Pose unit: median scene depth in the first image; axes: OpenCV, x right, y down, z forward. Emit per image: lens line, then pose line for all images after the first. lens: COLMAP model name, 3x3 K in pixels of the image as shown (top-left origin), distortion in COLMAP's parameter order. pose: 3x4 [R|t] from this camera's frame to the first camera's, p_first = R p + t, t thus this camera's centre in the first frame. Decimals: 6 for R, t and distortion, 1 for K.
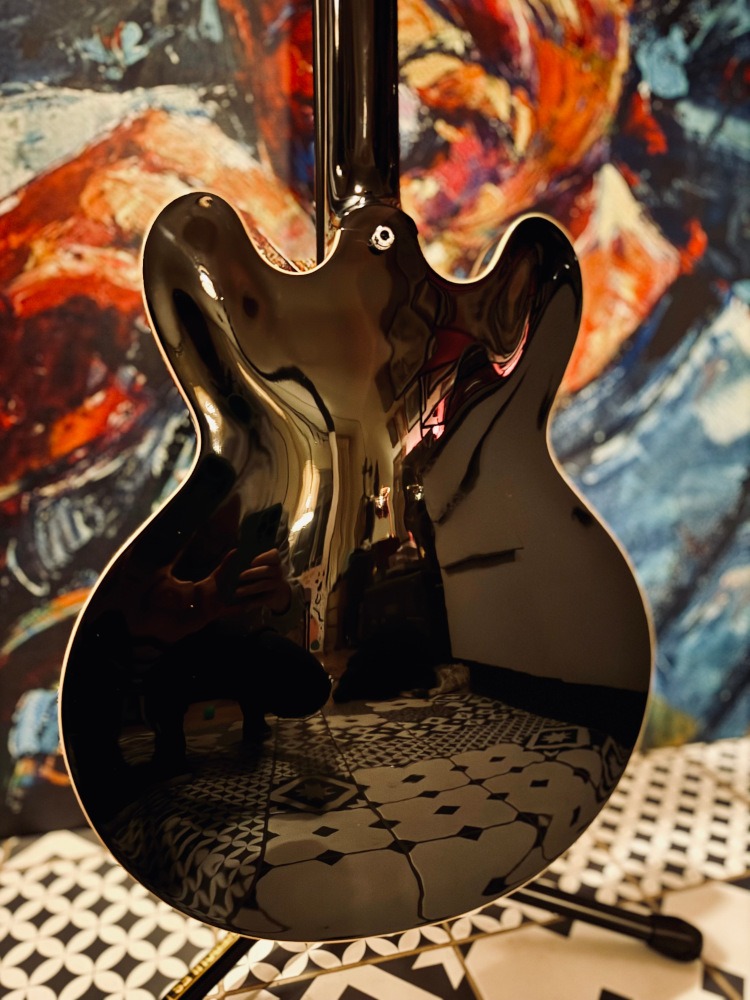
lens RADIAL K [[729.2, 0, 382.8], [0, 729.2, 508.7], [0, 0, 1]] dist [-0.017065, -0.003821]
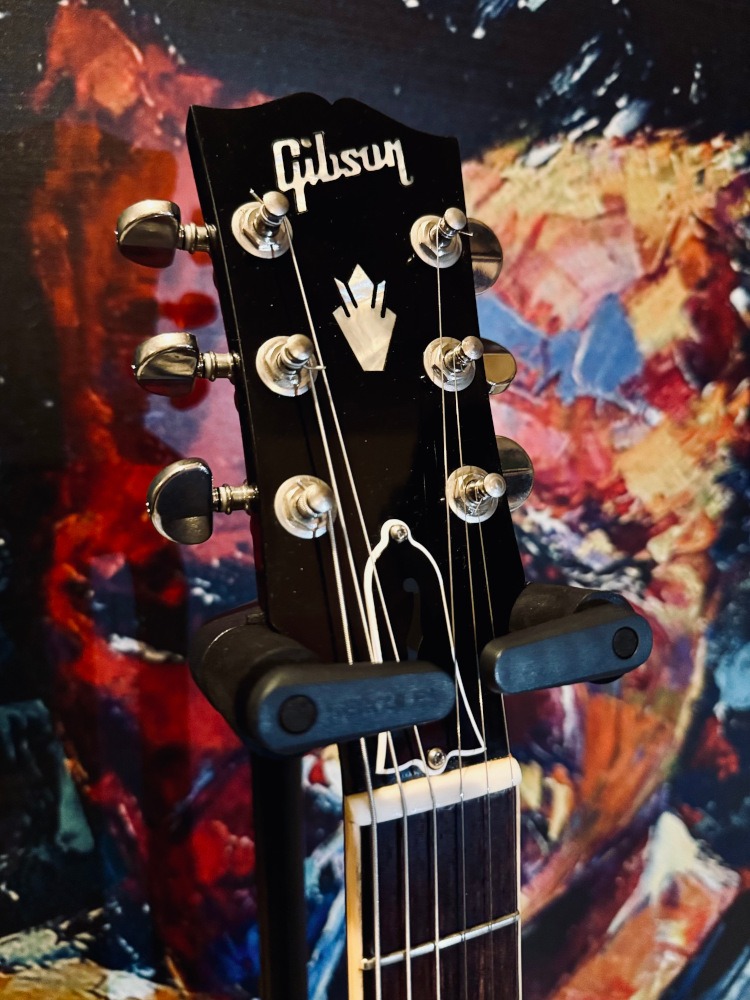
lens RADIAL K [[729.2, 0, 371.7], [0, 729.2, 503.1], [0, 0, 1]] dist [-0.017065, -0.003821]
pose [[0.993444, -0.014174, 0.113434, -0.053864], [0.005441, 0.997022, 0.076928, -0.847245], [-0.114187, -0.075806, 0.990563, 0.357956]]
